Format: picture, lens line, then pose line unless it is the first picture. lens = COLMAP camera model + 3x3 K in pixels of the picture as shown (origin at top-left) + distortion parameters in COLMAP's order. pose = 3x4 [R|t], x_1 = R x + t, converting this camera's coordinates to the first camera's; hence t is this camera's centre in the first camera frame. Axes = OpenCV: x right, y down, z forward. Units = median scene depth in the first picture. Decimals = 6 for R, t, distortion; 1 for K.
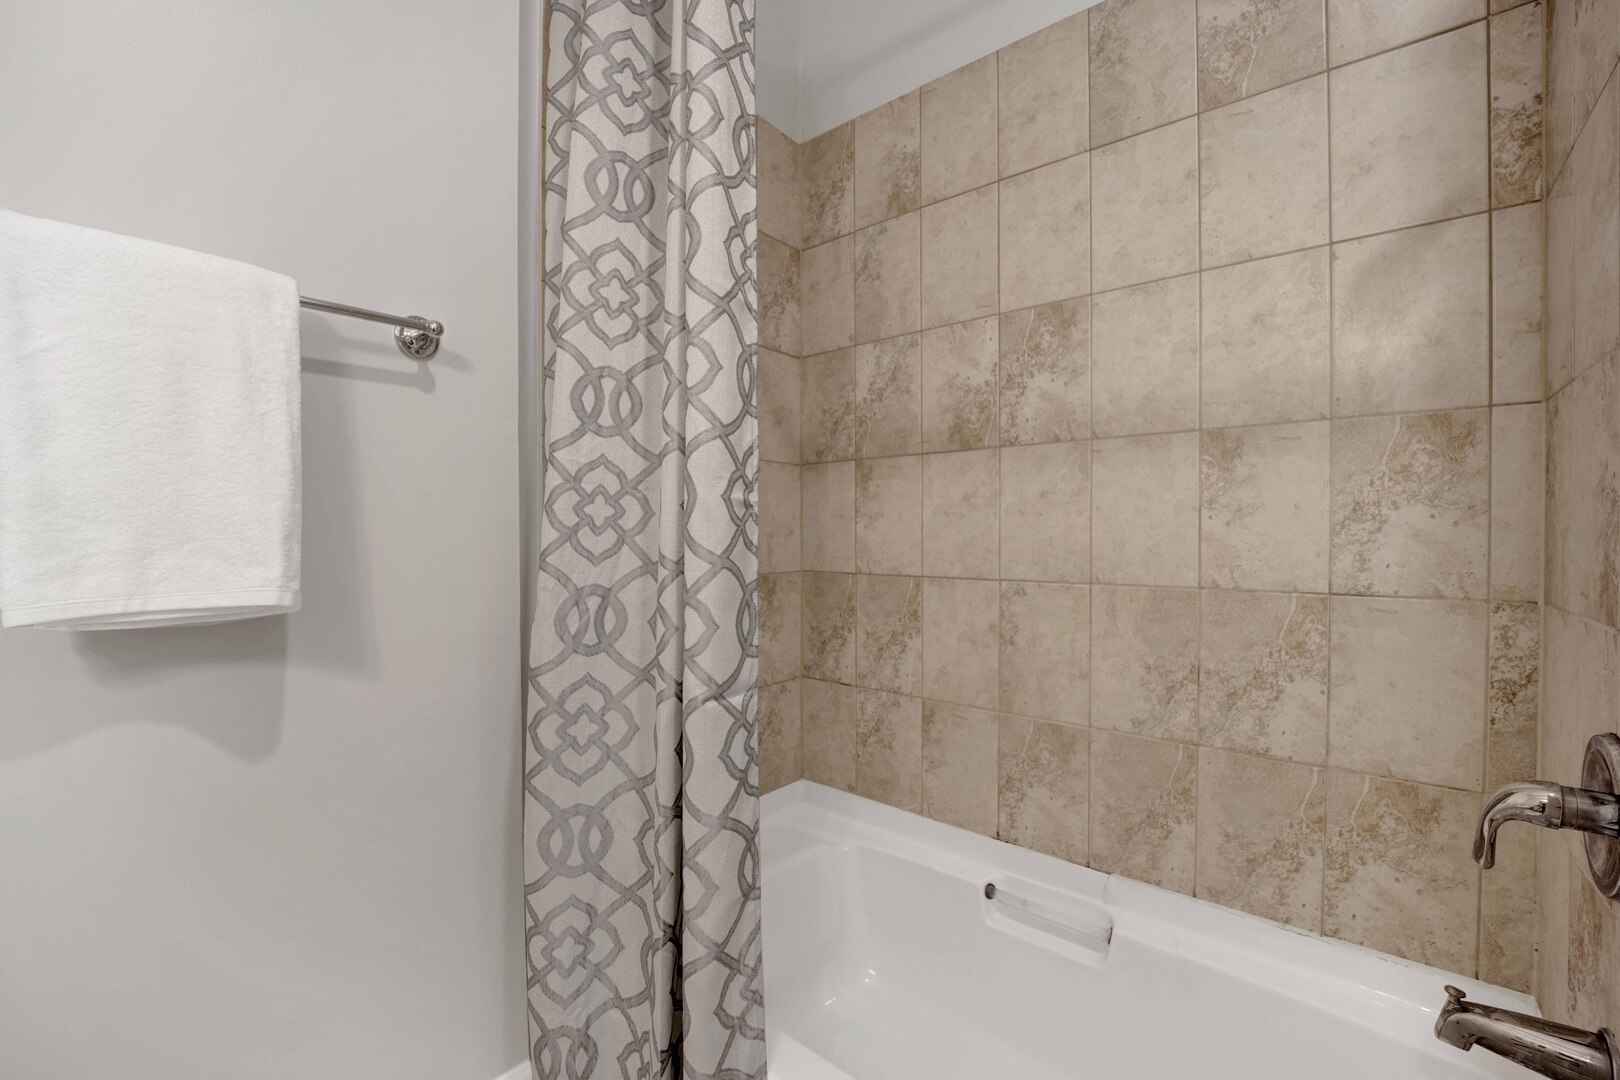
lens RADIAL K [[694.9, 0, 813.6], [0, 694.9, 539.1], [0, 0, 1]] dist [-0.024140, -0.000493]
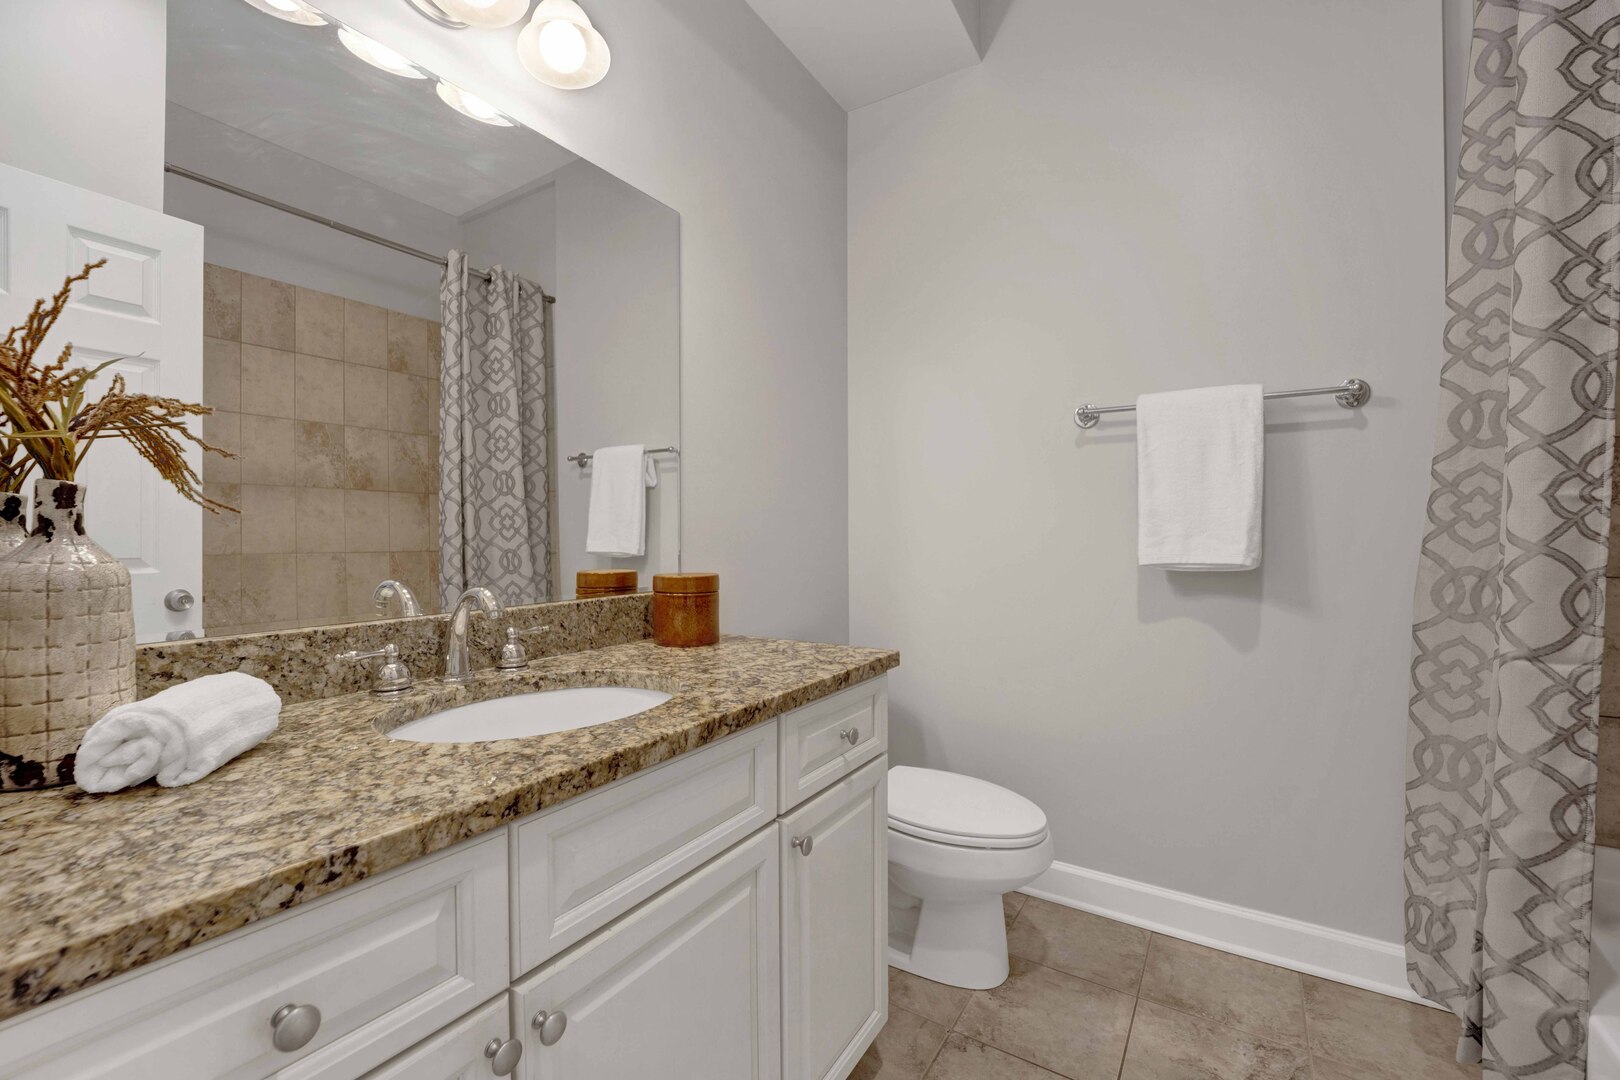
lens RADIAL K [[681.9, 0, 807.9], [0, 681.9, 551.7], [0, 0, 1]] dist [-0.021423, -0.000311]
pose [[0.141042, 0.029630, -0.989560, 0.782166], [-0.005507, 0.999560, 0.029145, 0.010566], [0.989988, 0.001339, 0.141143, -0.401946]]
